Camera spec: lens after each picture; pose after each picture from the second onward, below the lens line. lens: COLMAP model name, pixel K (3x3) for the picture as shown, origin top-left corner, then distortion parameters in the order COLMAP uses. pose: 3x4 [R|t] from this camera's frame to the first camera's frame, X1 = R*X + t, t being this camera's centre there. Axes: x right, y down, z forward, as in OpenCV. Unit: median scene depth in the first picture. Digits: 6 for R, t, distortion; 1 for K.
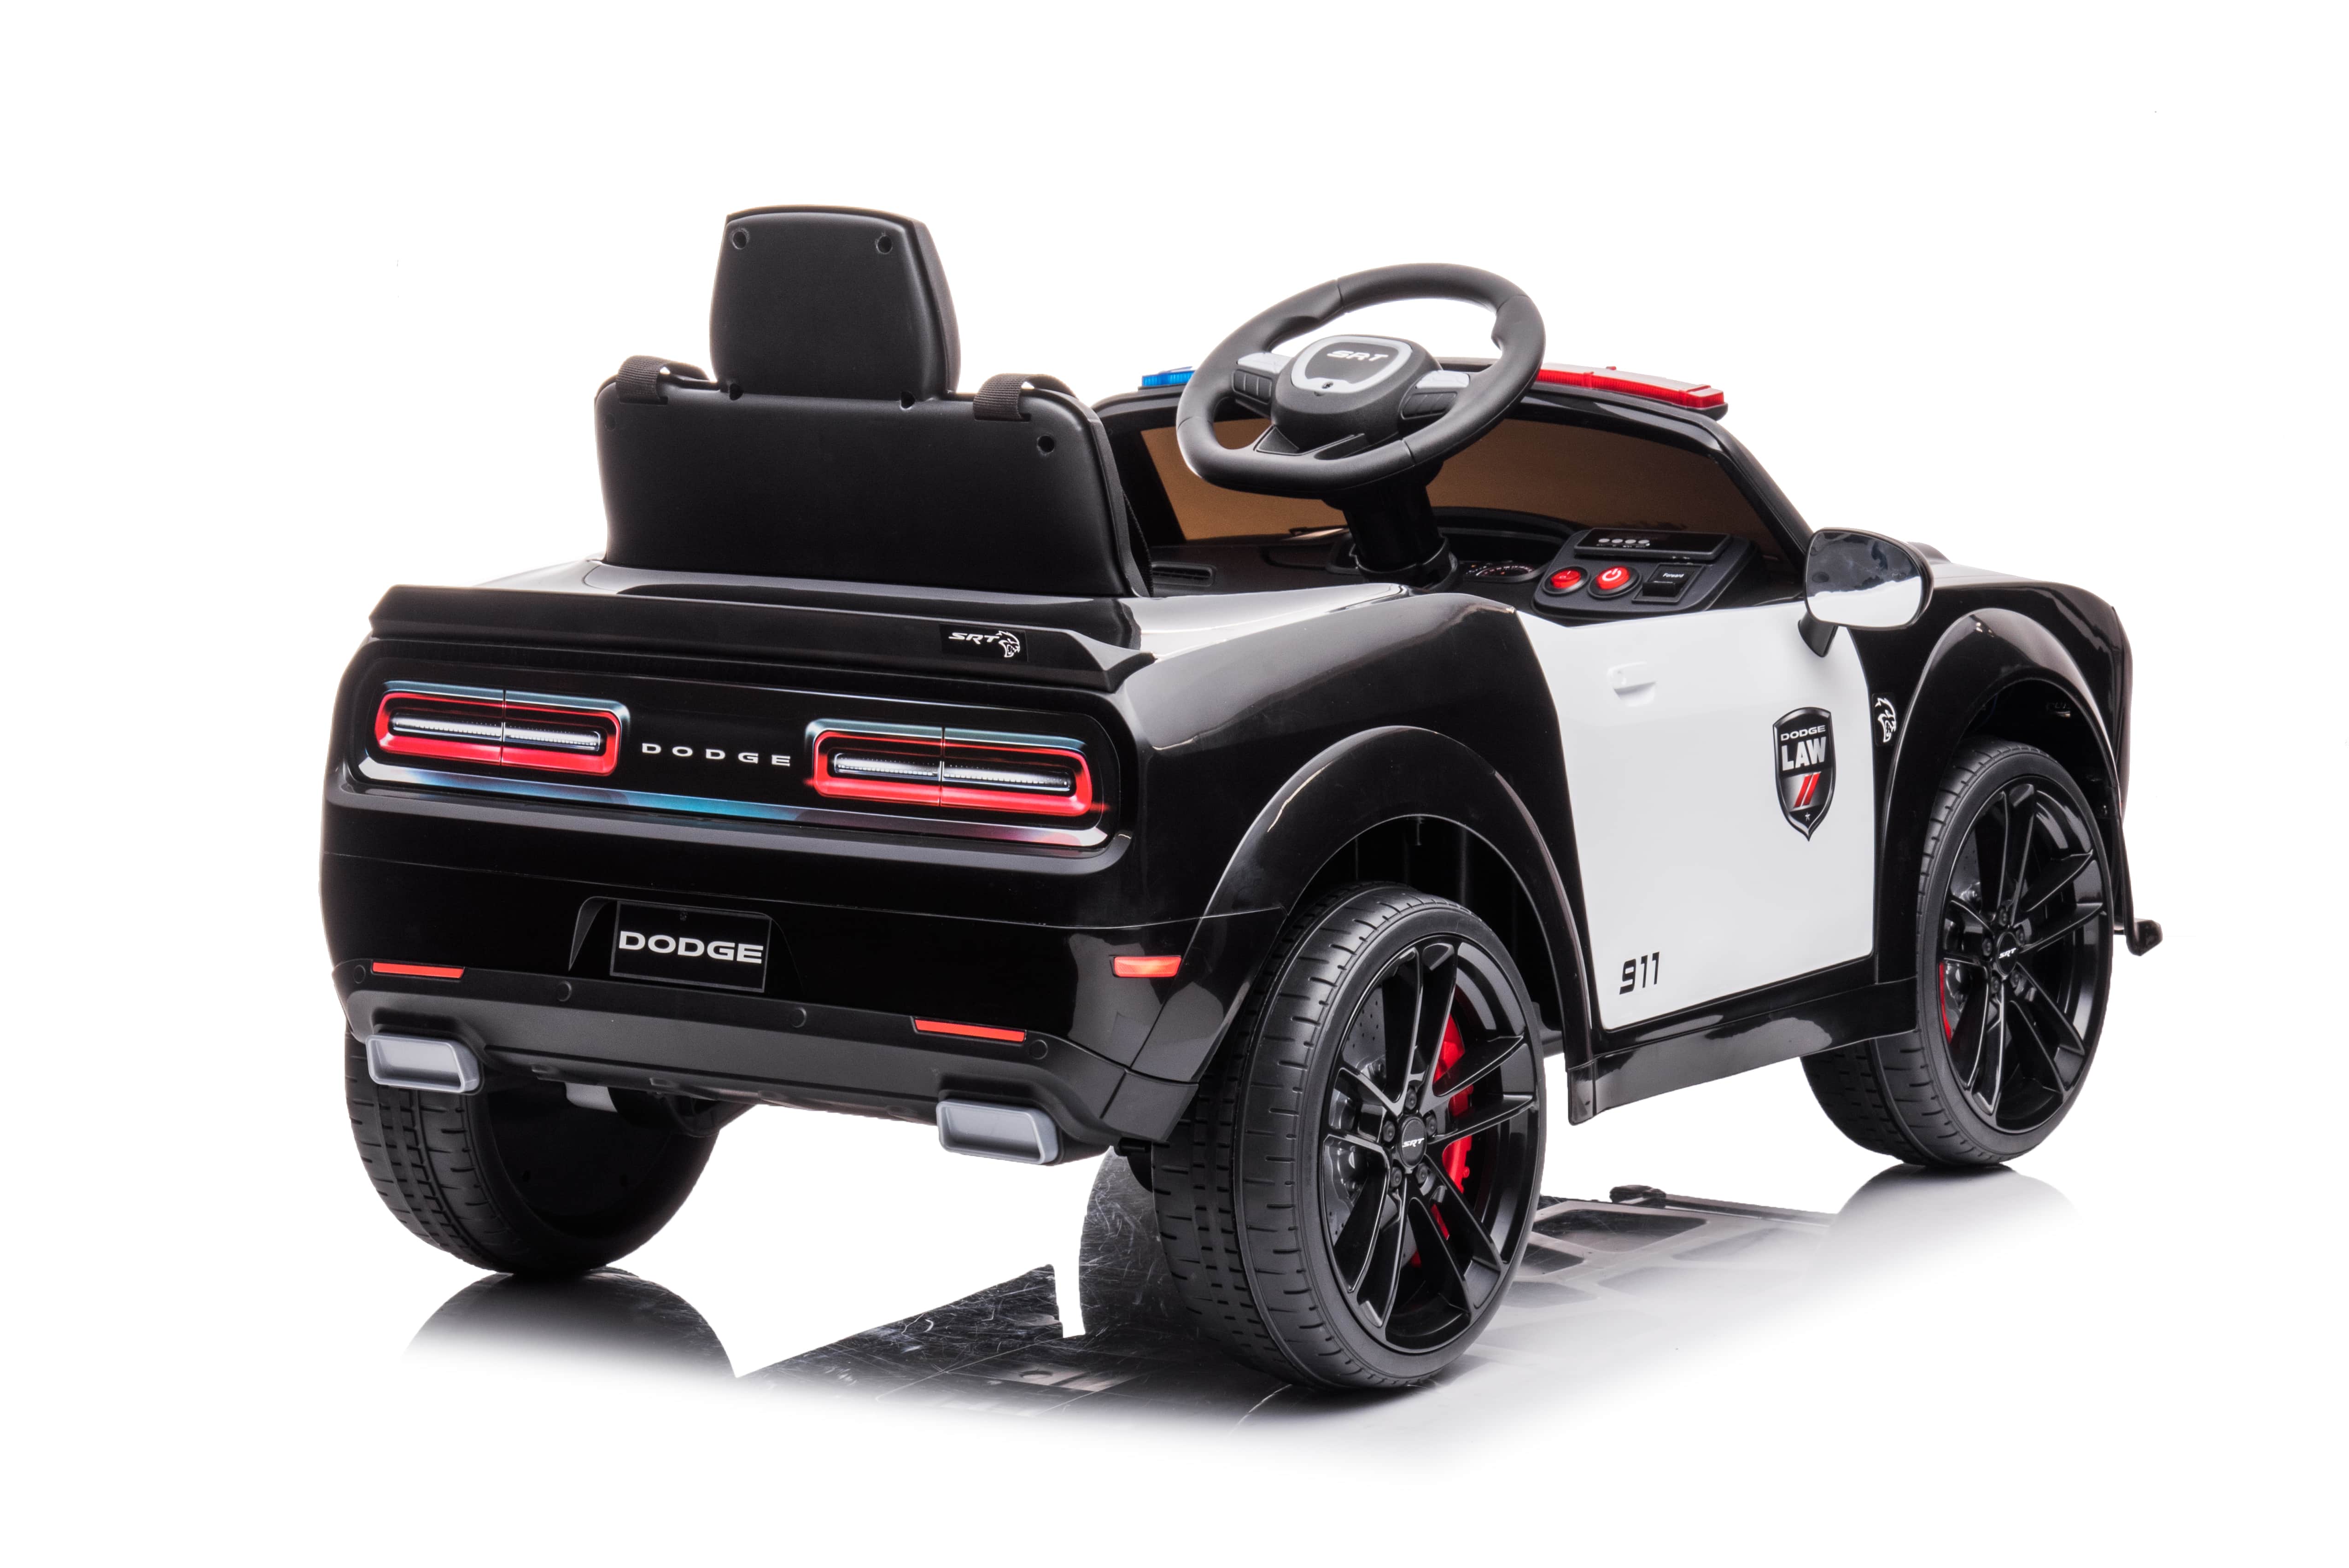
lens RADIAL K [[5512.1, 0, 1179.4], [0, 5512.1, 812.5], [0, 0, 1]] dist [0.261794, -0.141819]
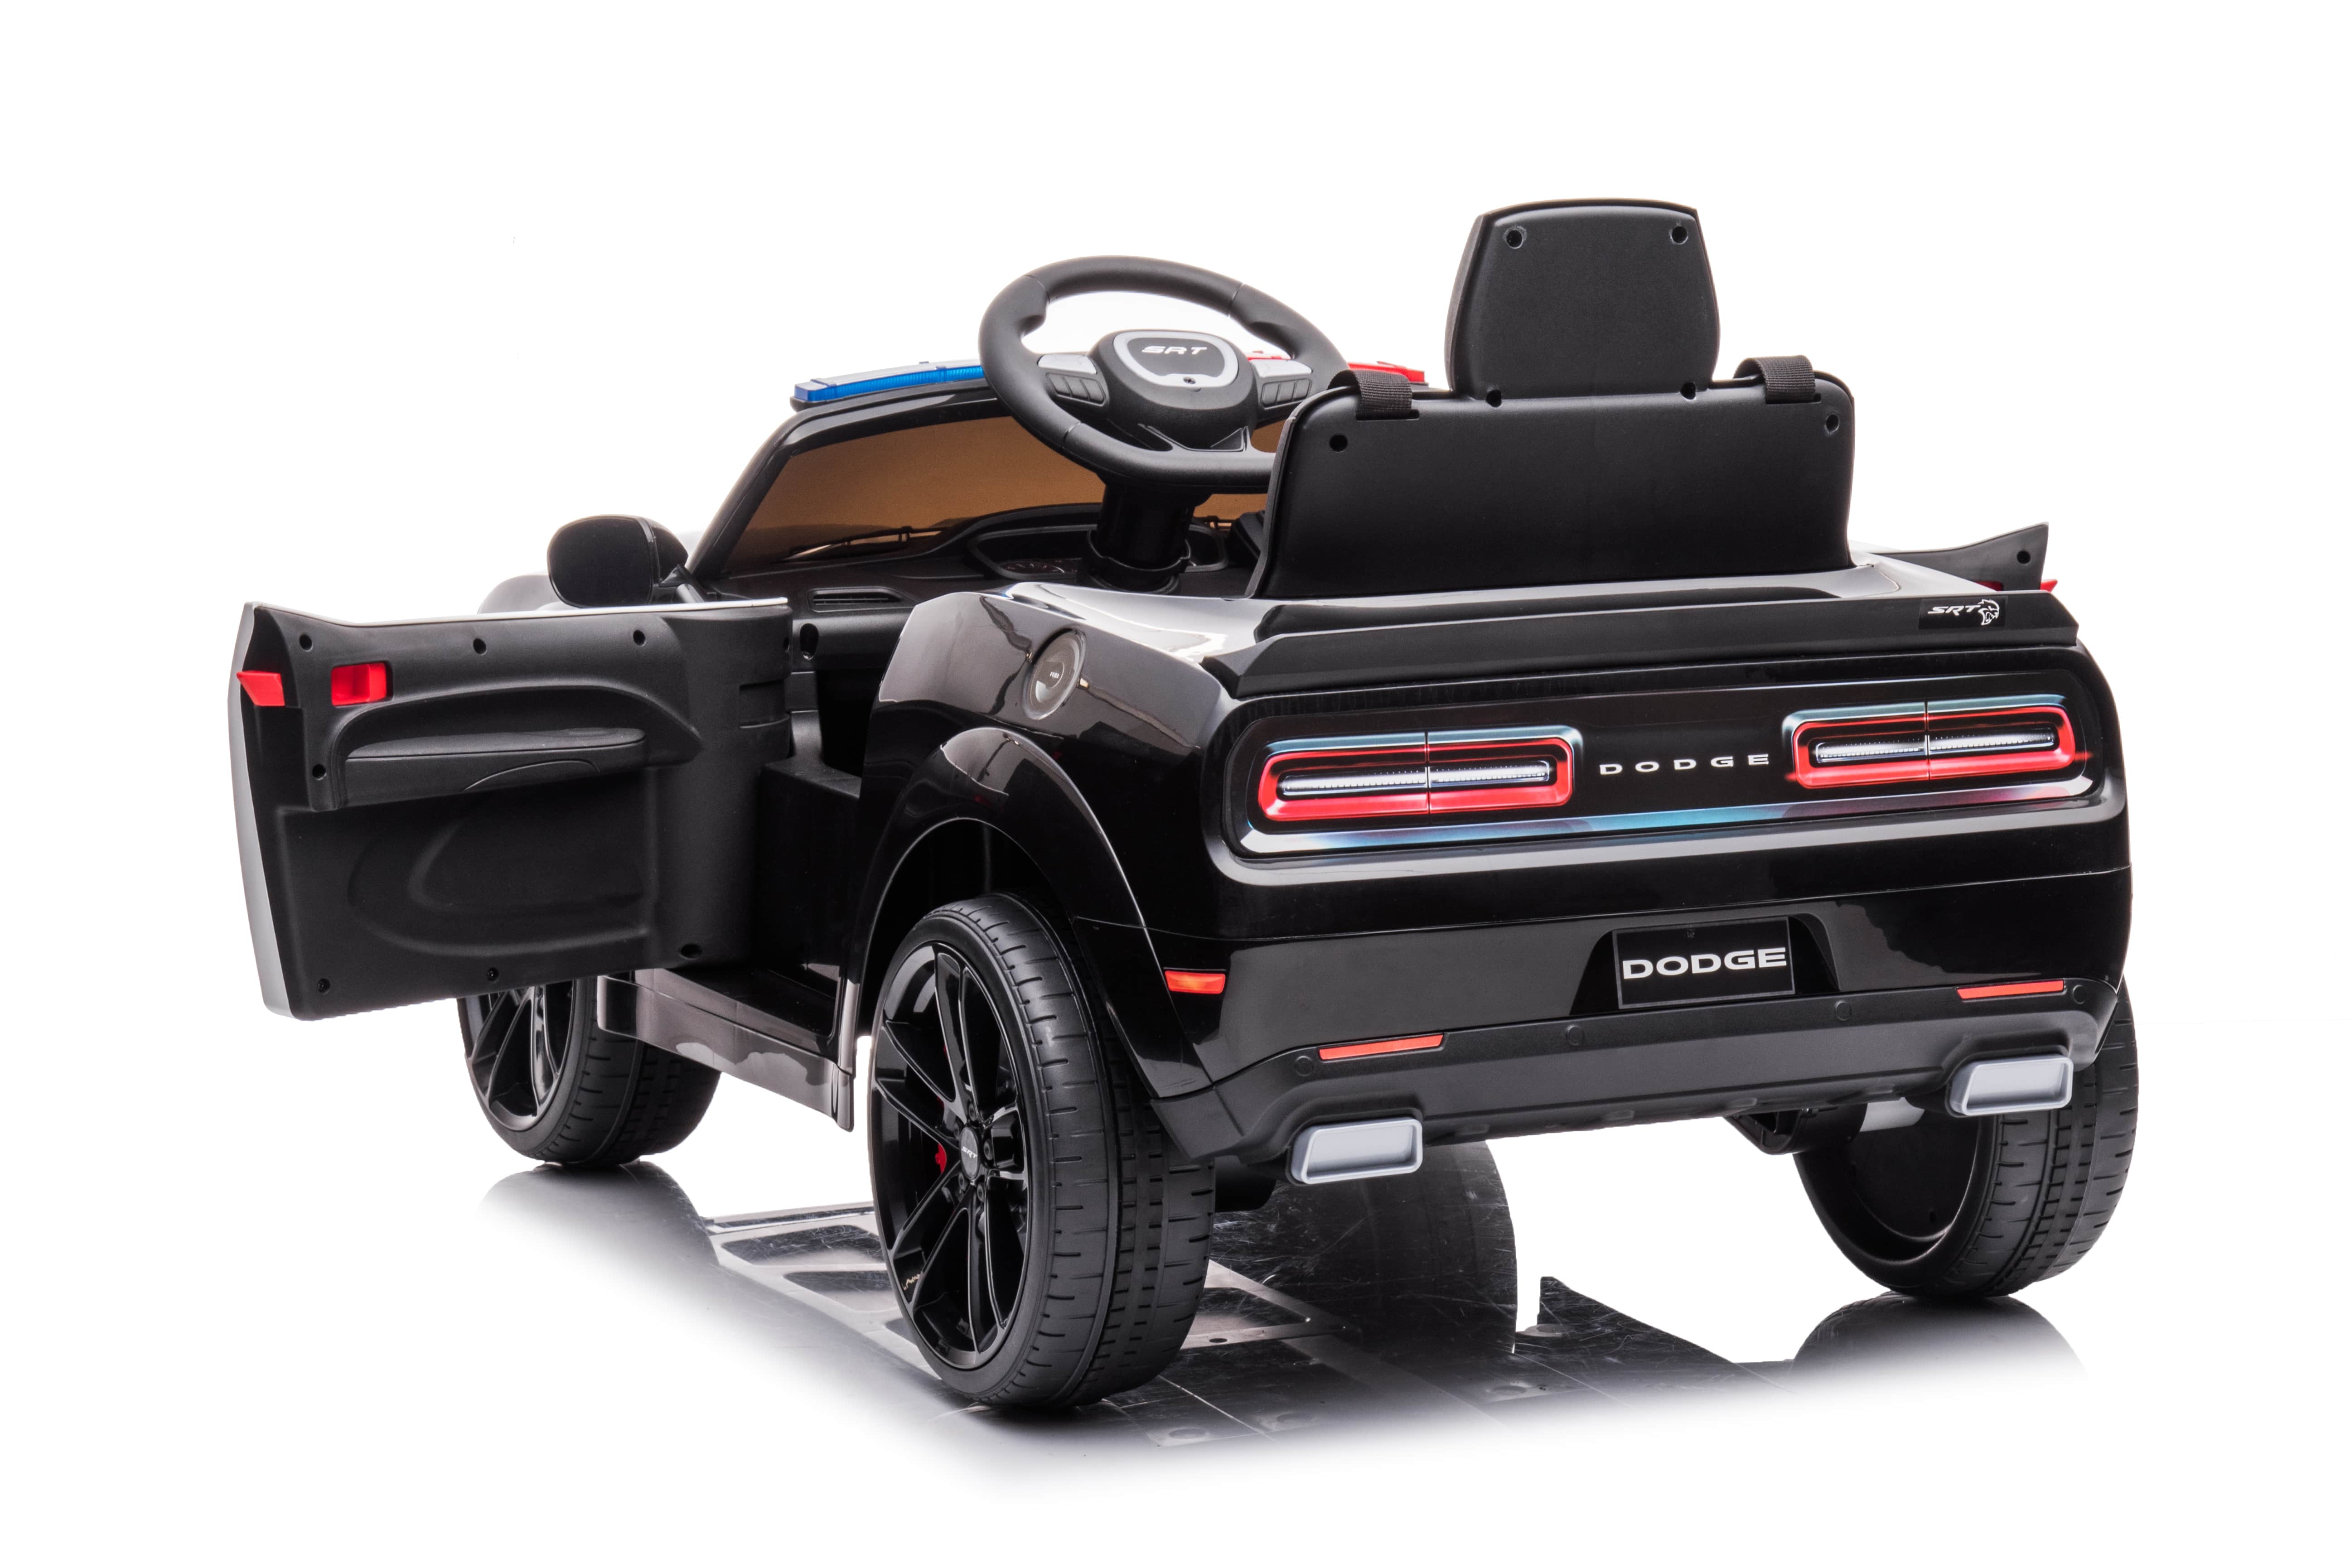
lens RADIAL K [[5513.6, 0, 1179.9], [0, 5513.6, 812.5], [0, 0, 1]] dist [0.261794, -0.141819]
pose [[0.541009, -0.118715, 0.832596, -0.942139], [0.122313, 0.990568, 0.061761, -0.072945], [-0.832075, 0.068424, 0.550427, 0.539124]]
